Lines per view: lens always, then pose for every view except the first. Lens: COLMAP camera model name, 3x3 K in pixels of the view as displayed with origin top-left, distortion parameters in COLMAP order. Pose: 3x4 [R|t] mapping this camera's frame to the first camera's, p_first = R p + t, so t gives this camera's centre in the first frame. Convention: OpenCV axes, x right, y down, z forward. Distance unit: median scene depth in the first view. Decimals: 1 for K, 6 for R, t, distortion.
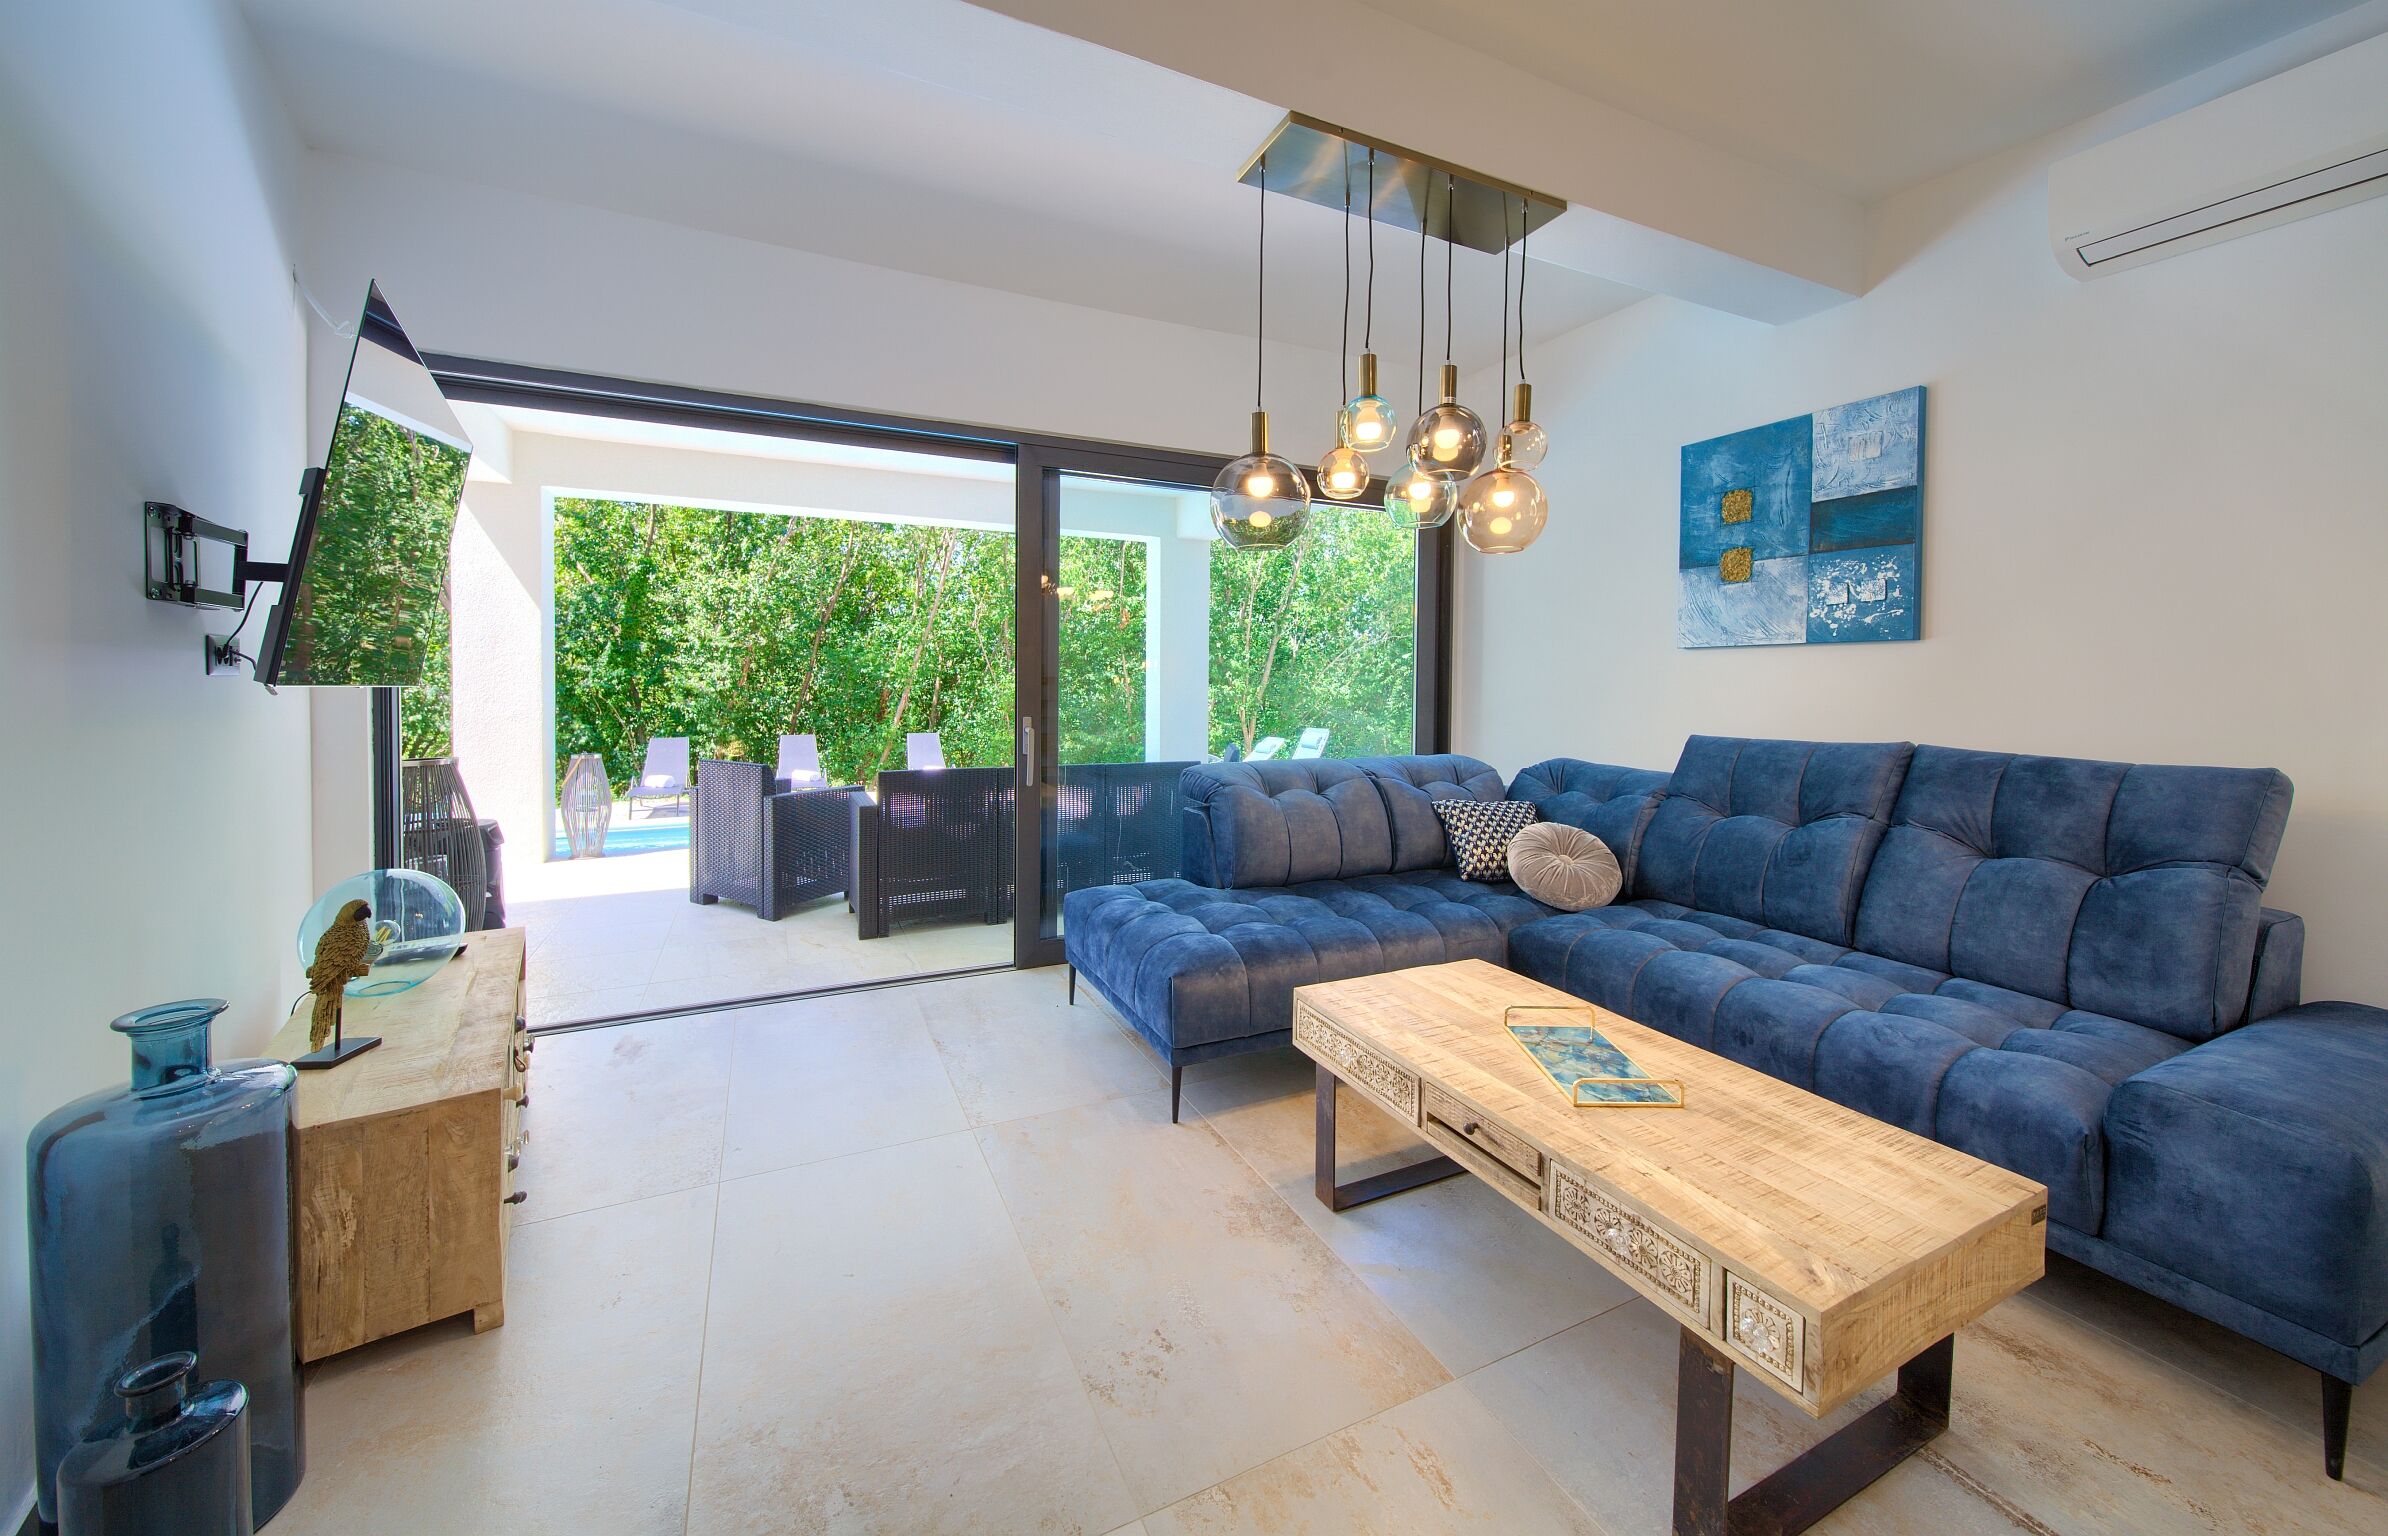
lens RADIAL K [[872.4, 0, 1196.5], [0, 872.4, 698.7], [0, 0, 1]] dist [0.000927, -0.000004]
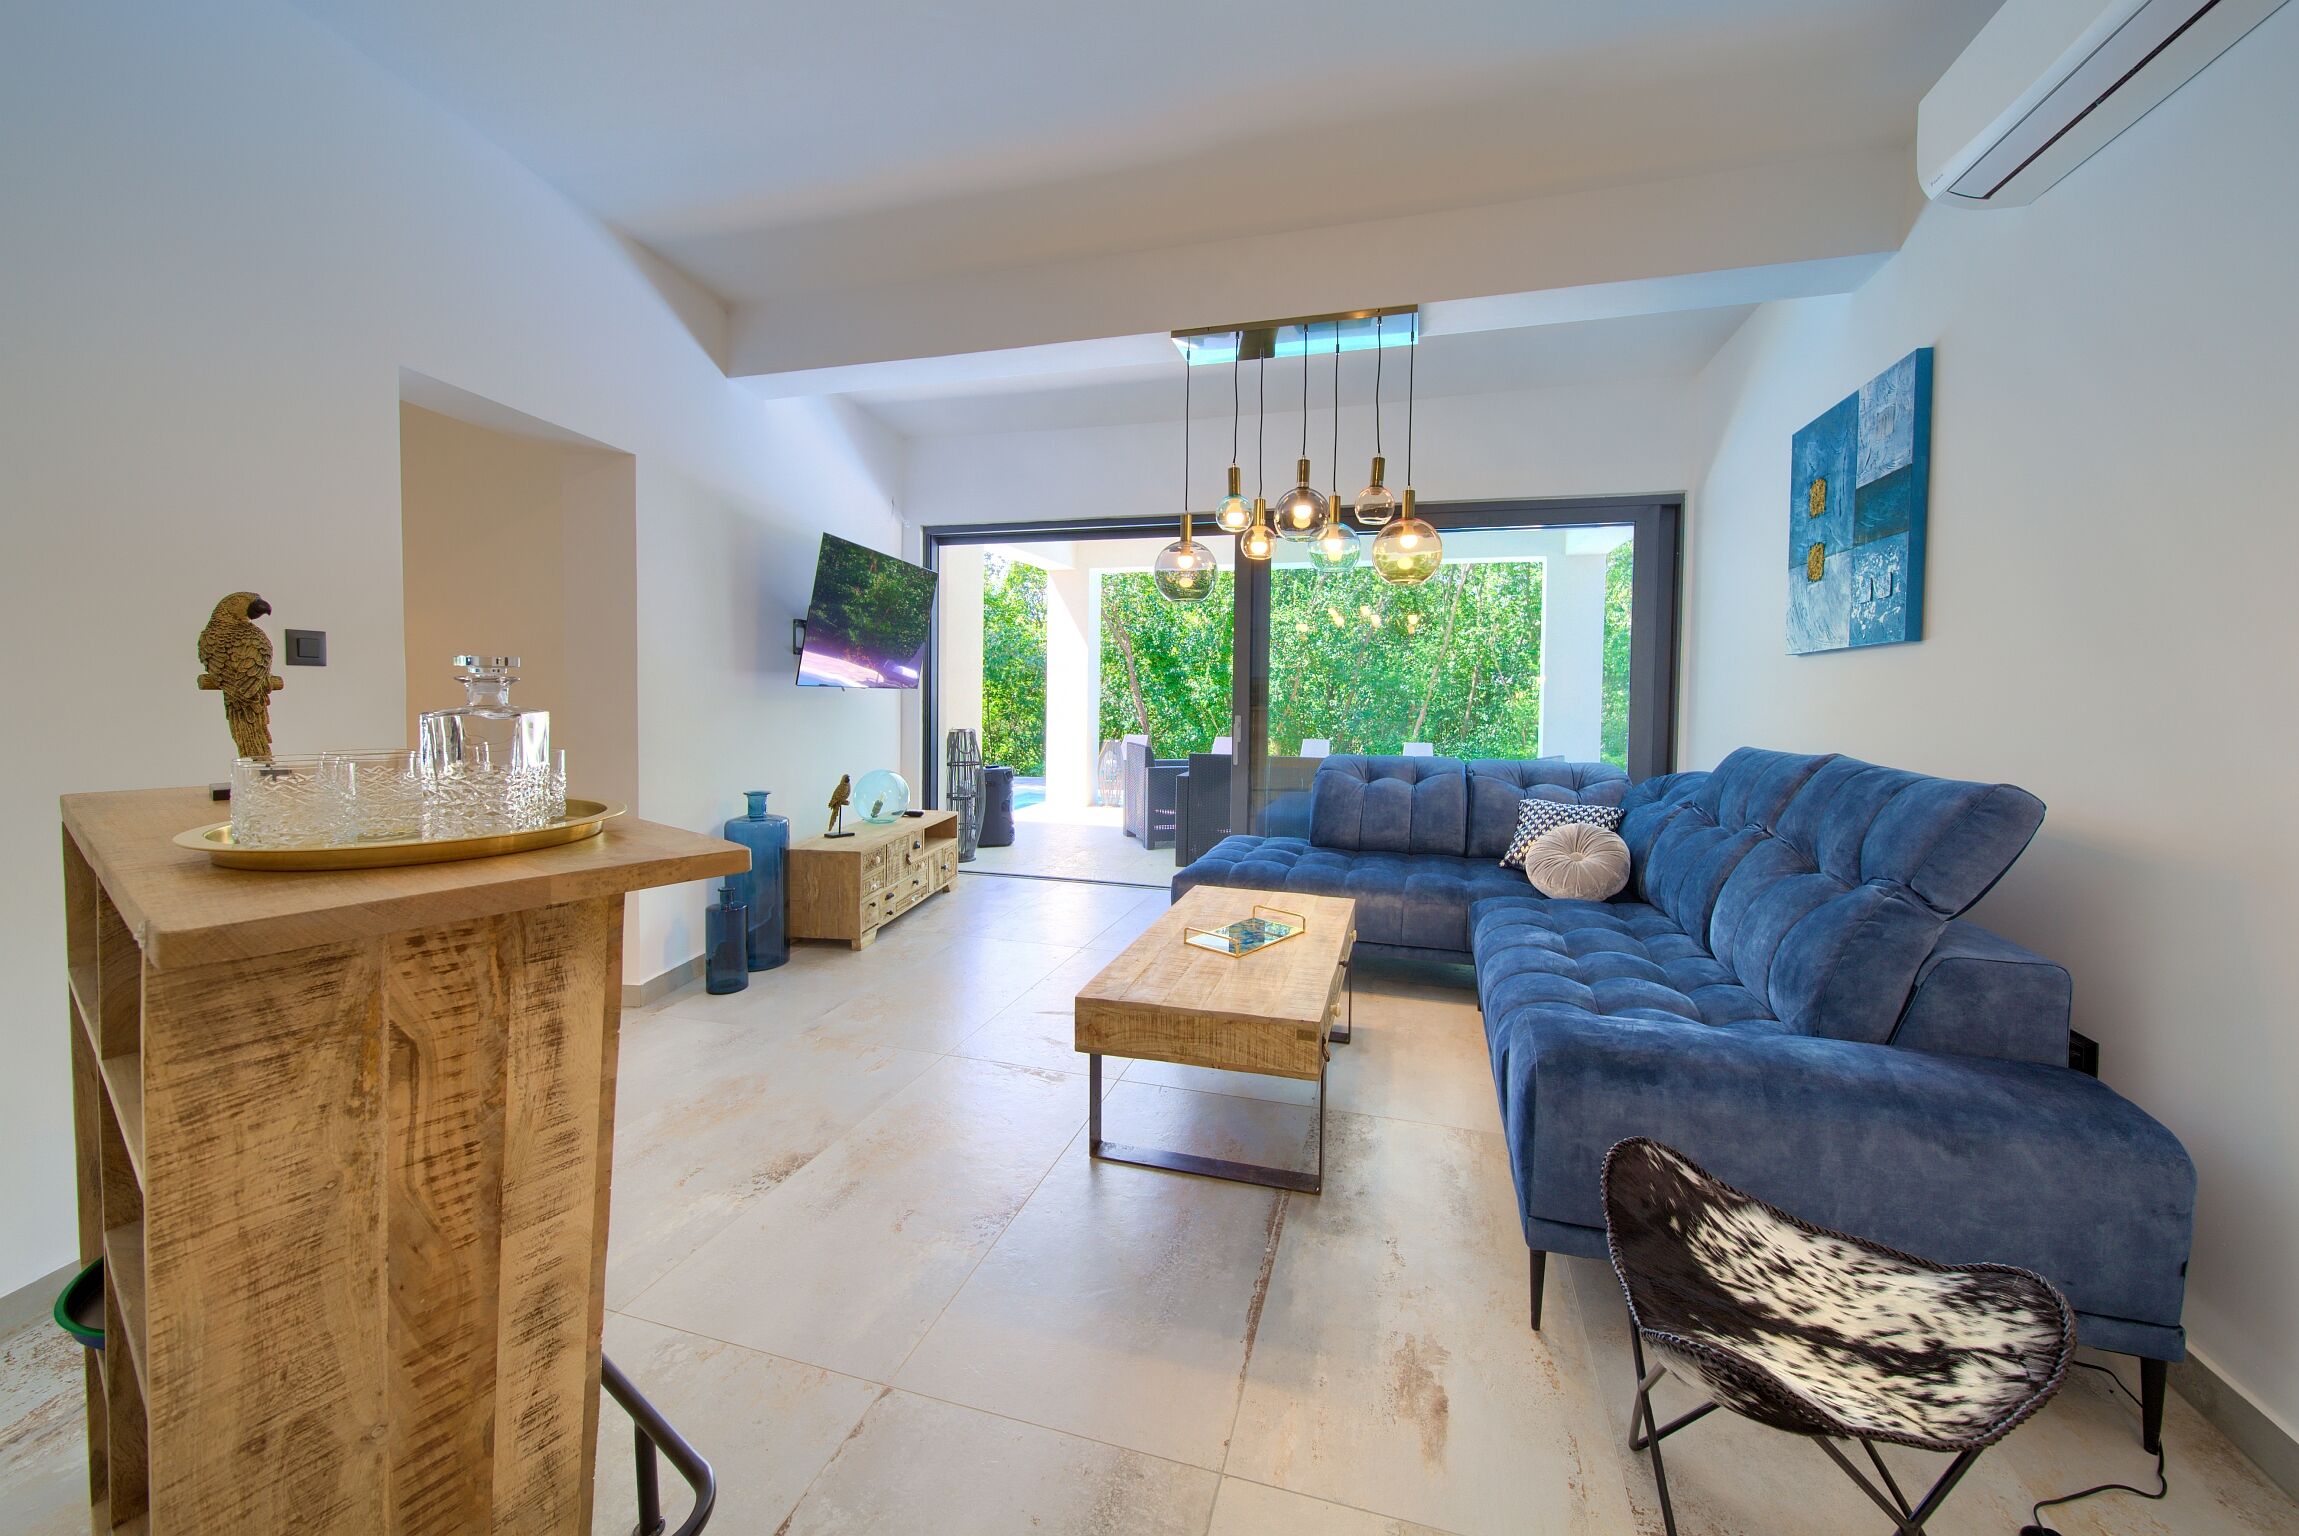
lens RADIAL K [[858.9, 0, 1176.0], [0, 858.9, 712.0], [0, 0, 1]] dist [0.000341, -0.000032]
pose [[0.751314, 0.018996, -0.659672, 0.790762], [-0.022448, 0.999743, 0.003222, 0.016608], [0.659563, 0.012388, 0.751547, -0.120891]]
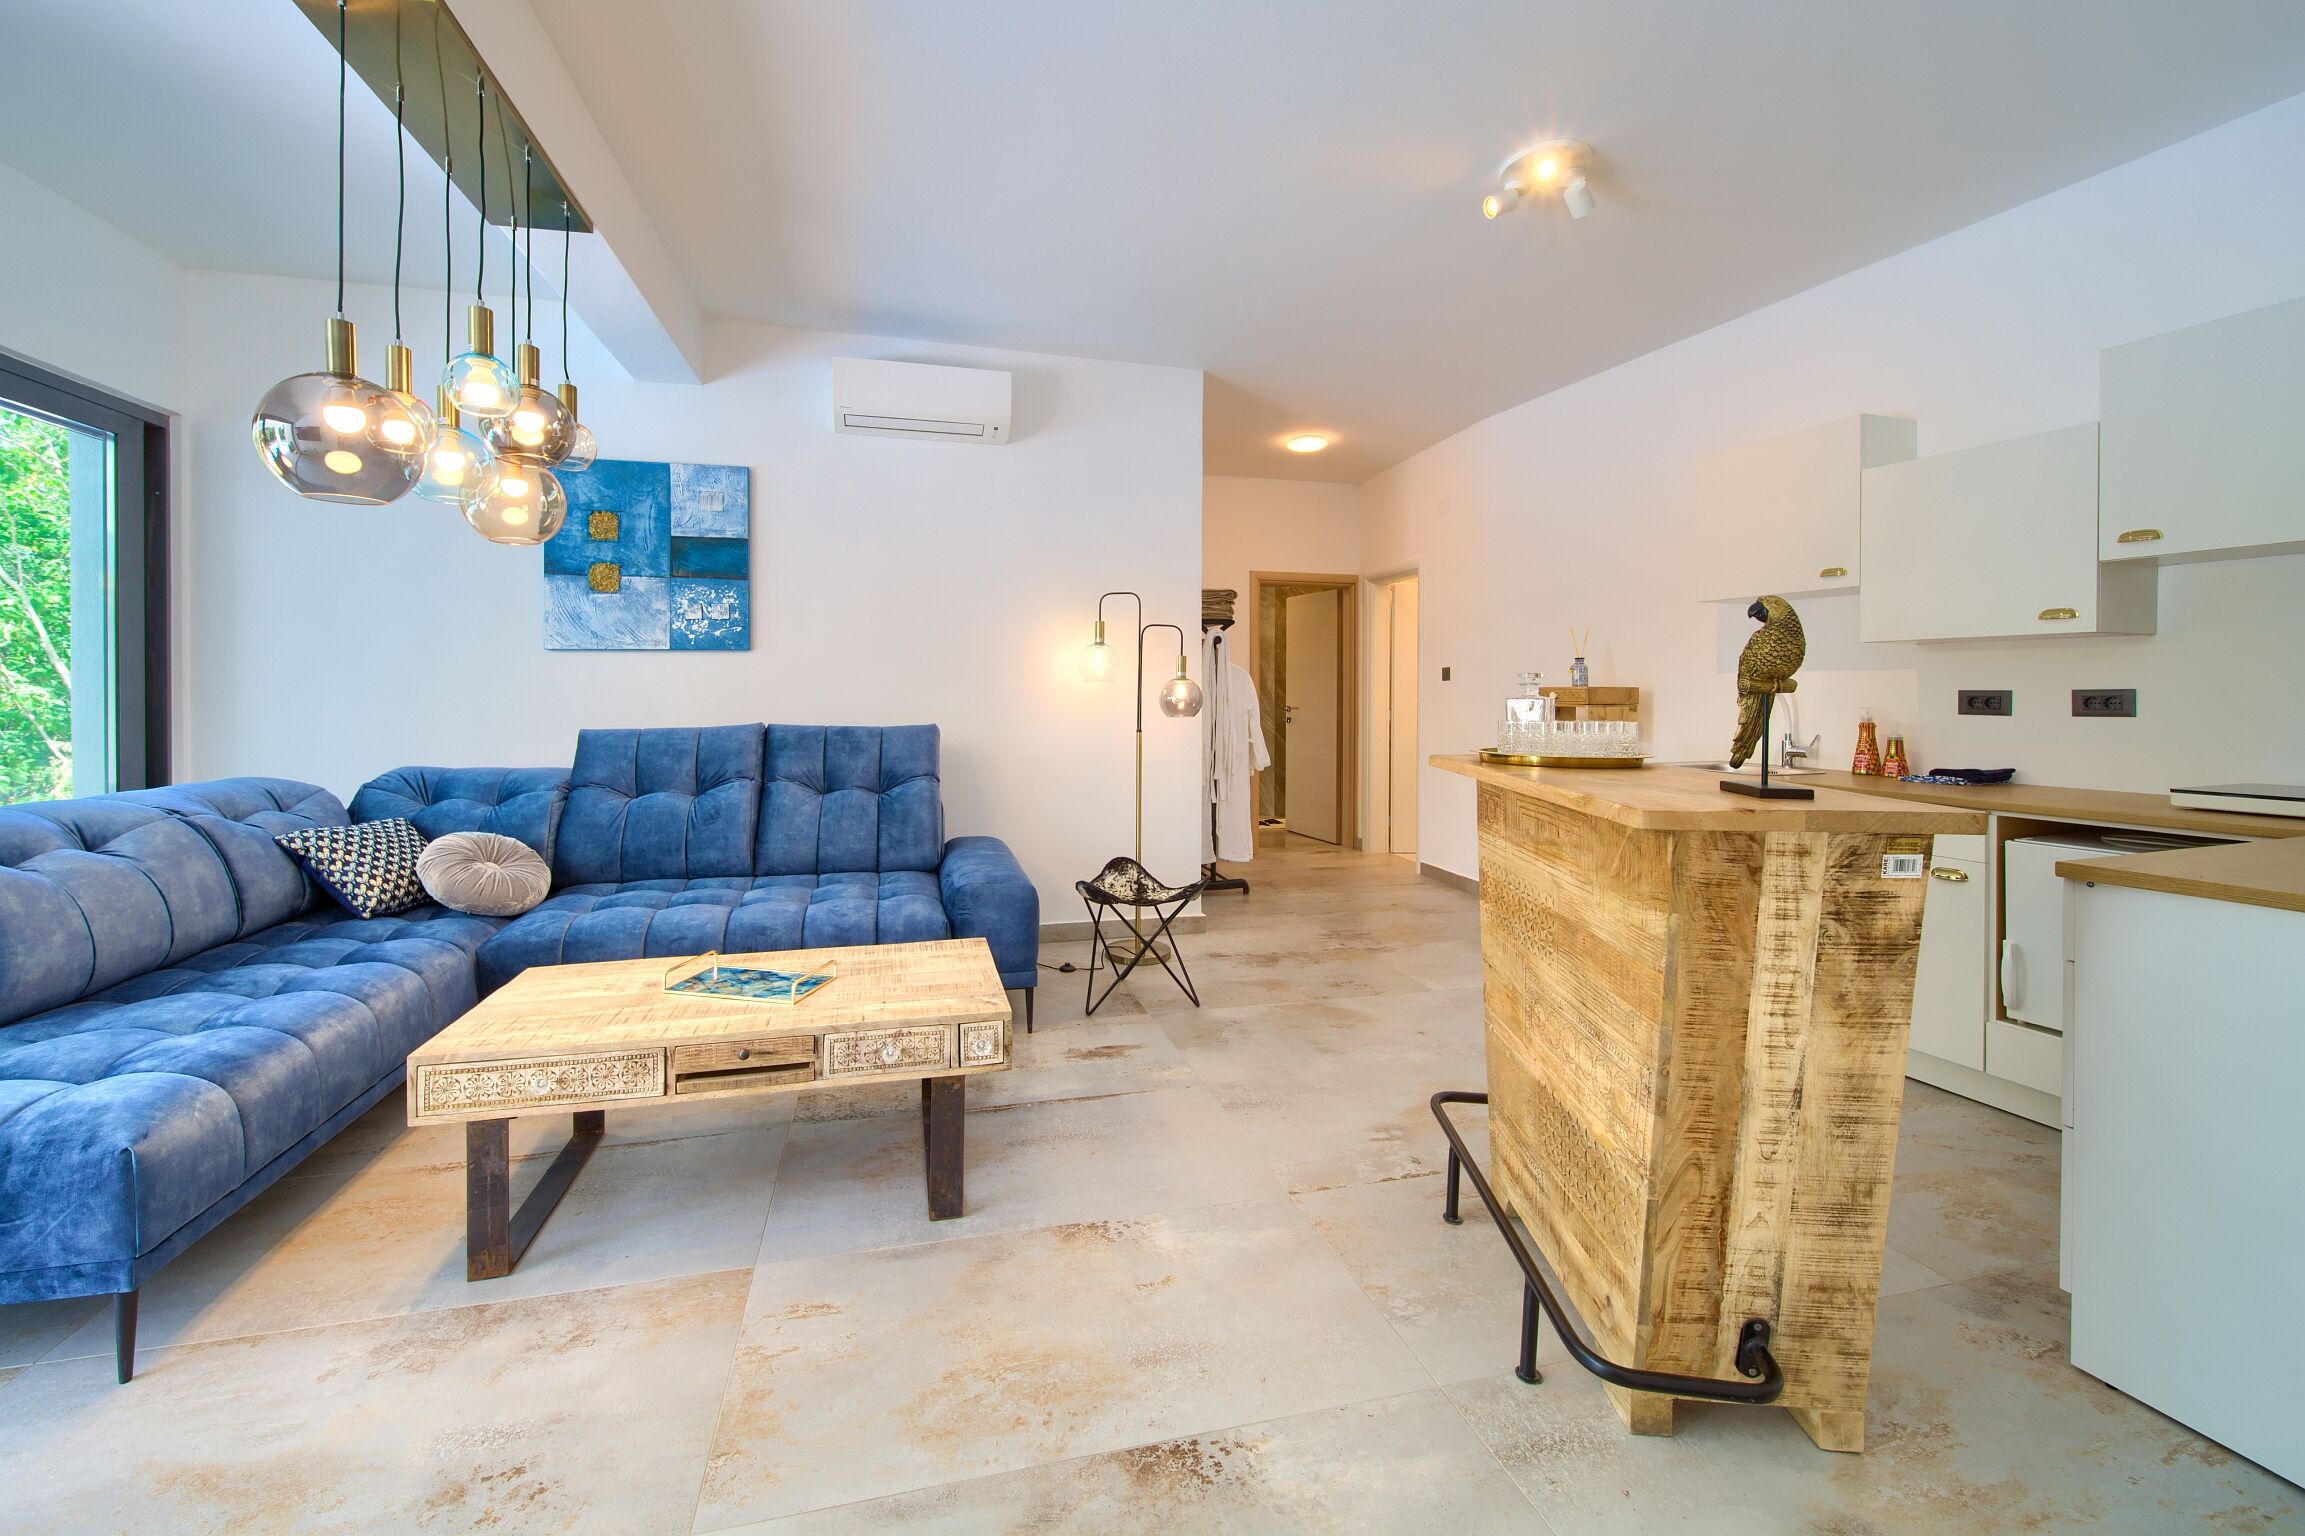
lens RADIAL K [[879.4, 0, 1104.4], [0, 879.4, 696.1], [0, 0, 1]] dist [-0.000610, -0.000072]
pose [[0.218427, -0.014920, 0.975739, -0.390742], [0.024912, 0.999643, 0.009708, 0.005783], [-0.975535, 0.022187, 0.218721, 0.138844]]
